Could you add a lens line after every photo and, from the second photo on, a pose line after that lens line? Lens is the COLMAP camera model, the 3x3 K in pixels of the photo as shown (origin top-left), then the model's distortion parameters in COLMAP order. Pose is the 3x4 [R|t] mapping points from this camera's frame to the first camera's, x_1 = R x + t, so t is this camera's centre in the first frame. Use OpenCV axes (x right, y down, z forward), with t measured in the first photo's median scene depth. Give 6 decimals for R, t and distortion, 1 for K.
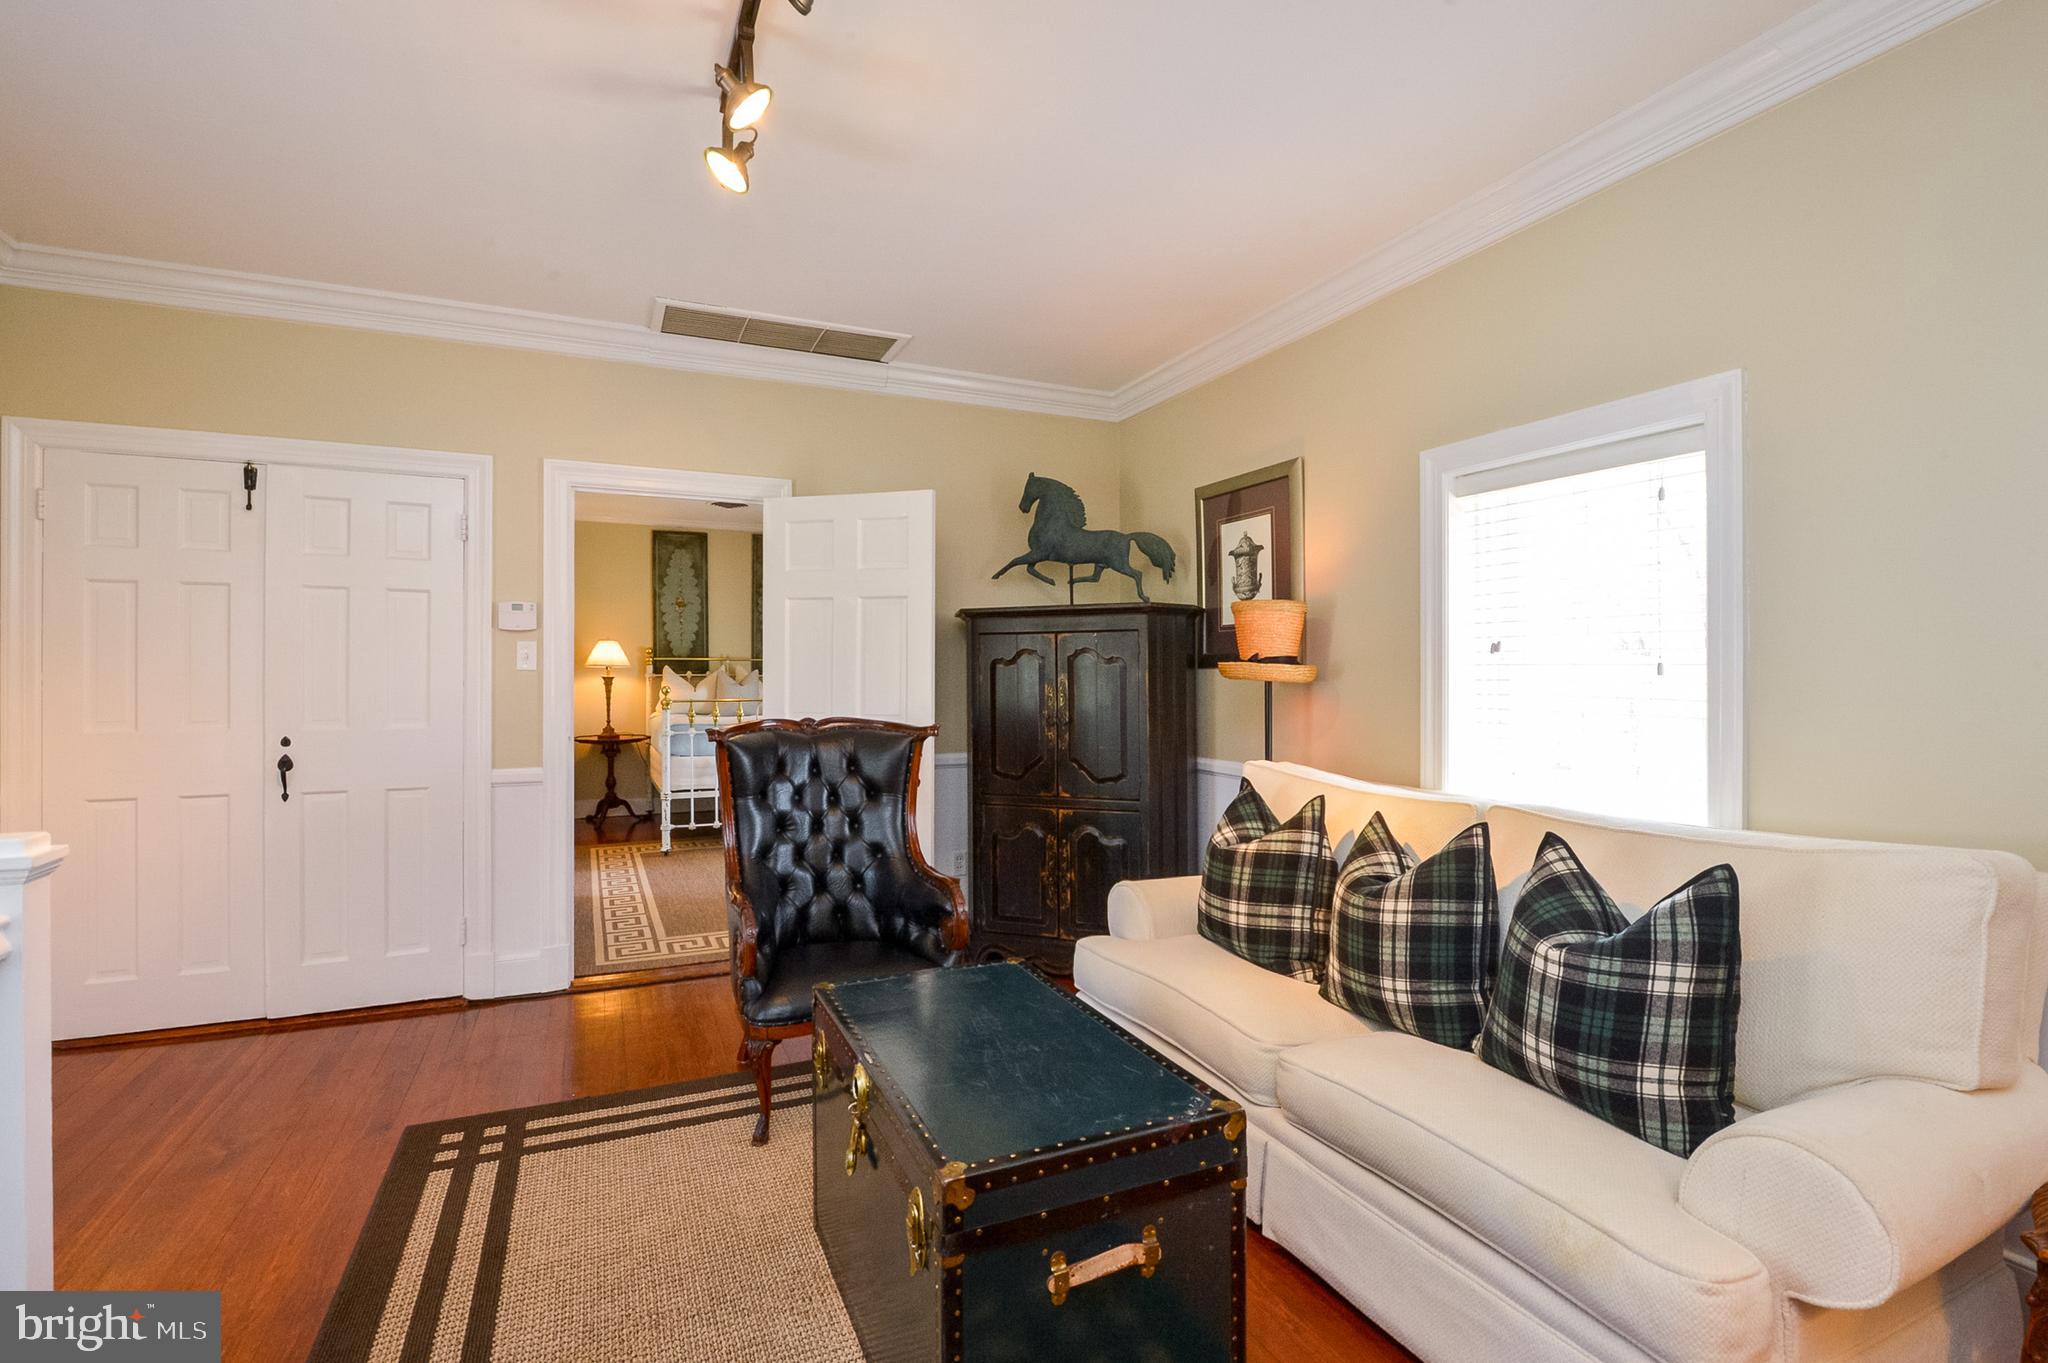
lens RADIAL K [[955.5, 0, 1035.5], [0, 955.5, 673.8], [0, 0, 1]] dist [0.000394, 0.000036]
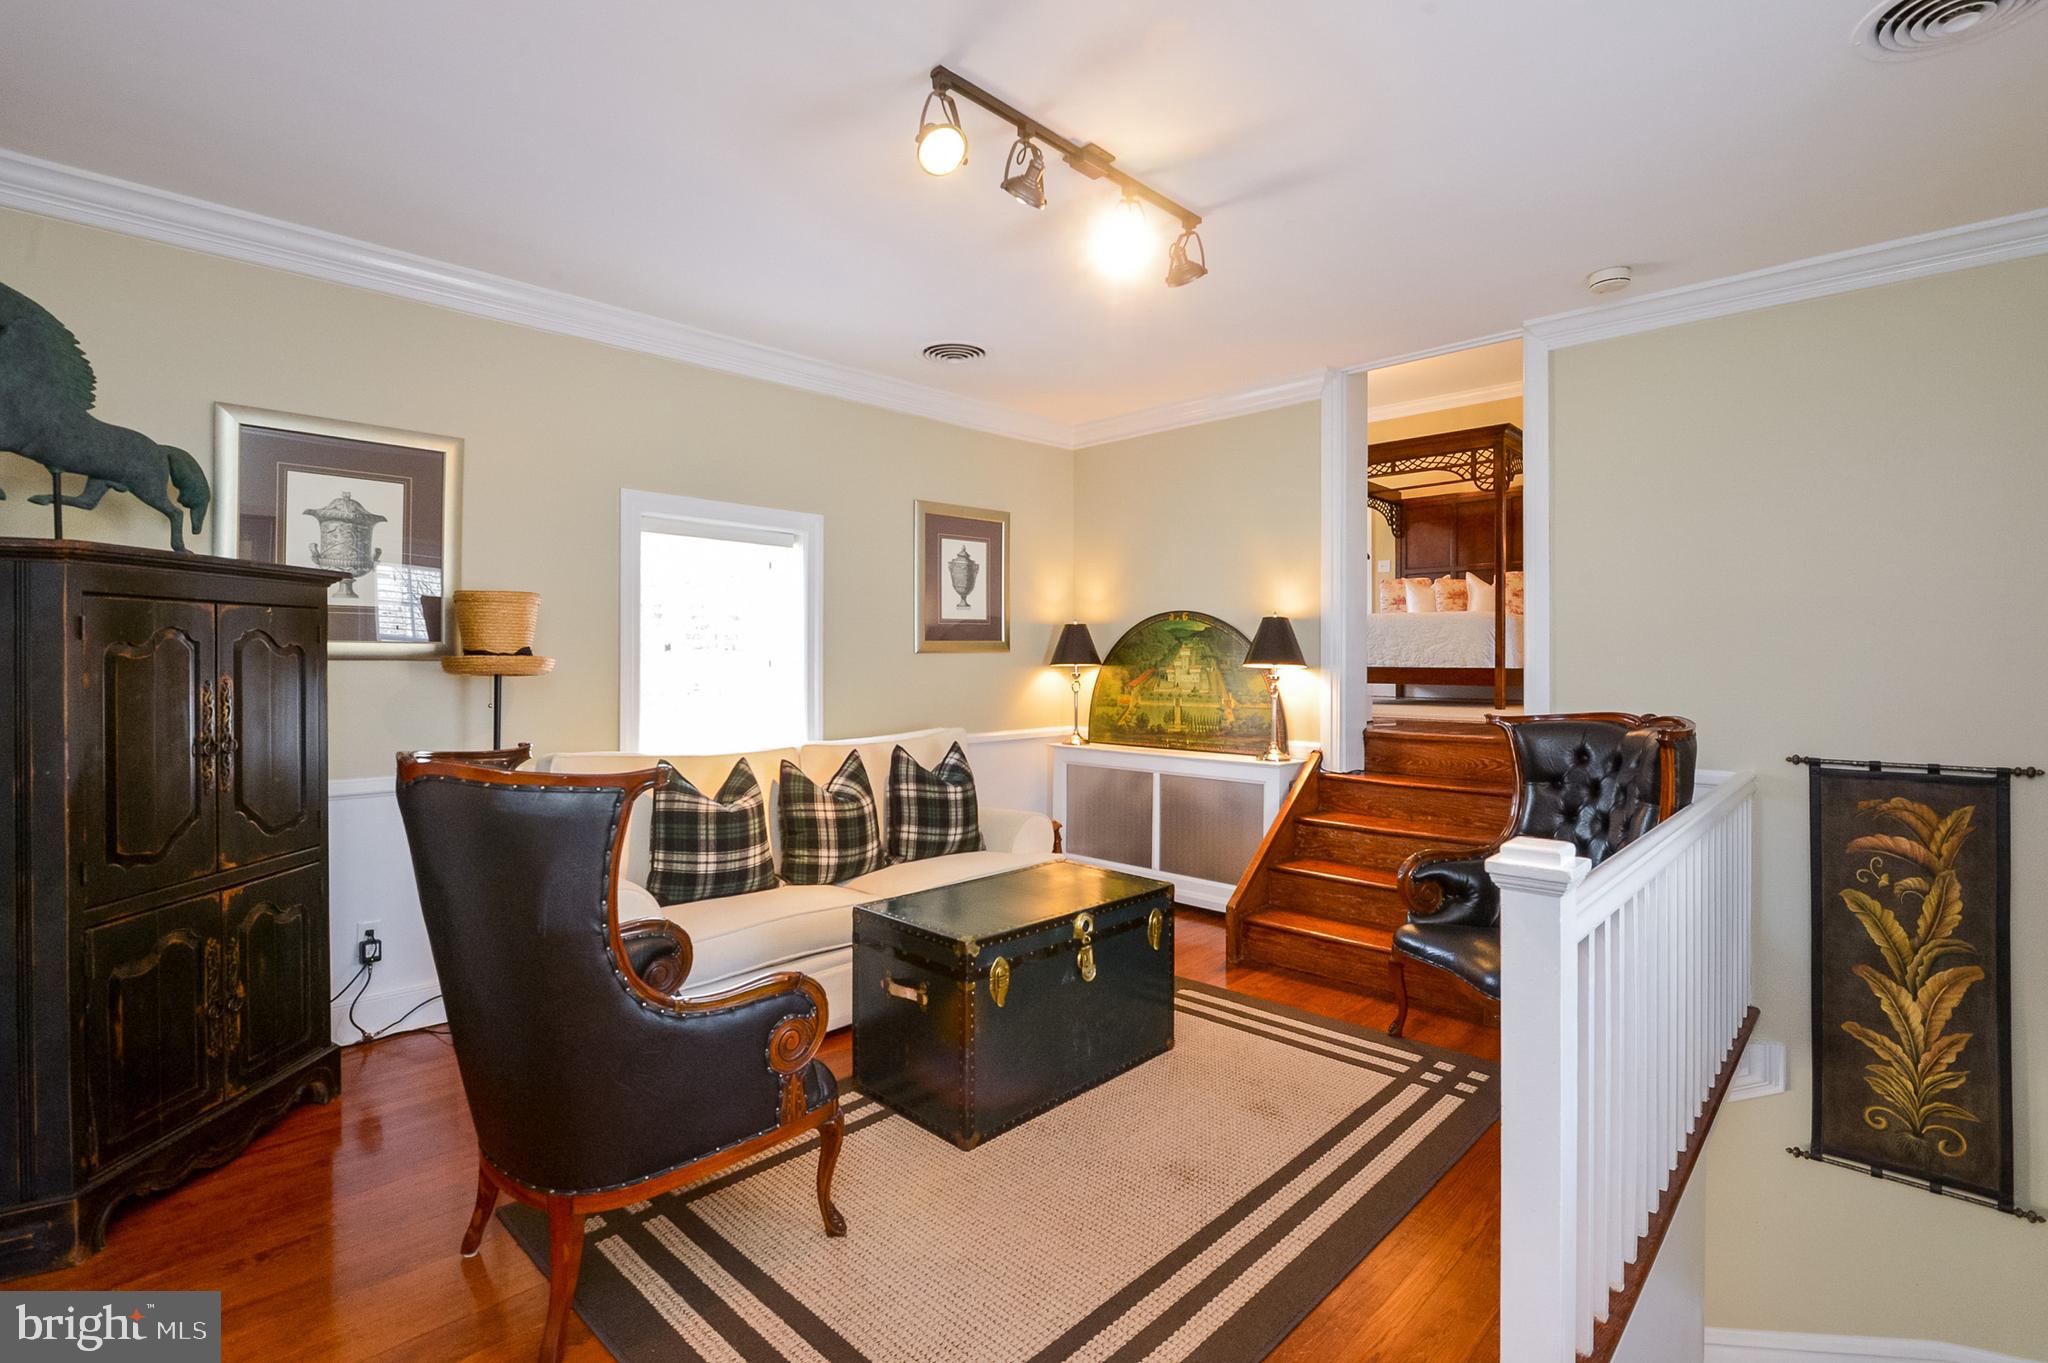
lens RADIAL K [[955.5, 0, 1035.5], [0, 955.5, 673.8], [0, 0, 1]] dist [0.000394, 0.000036]
pose [[-0.372109, -0.011292, 0.928120, -0.752694], [0.001455, 0.999918, 0.012749, -0.004334], [-0.928188, 0.006095, -0.372062, 0.760517]]
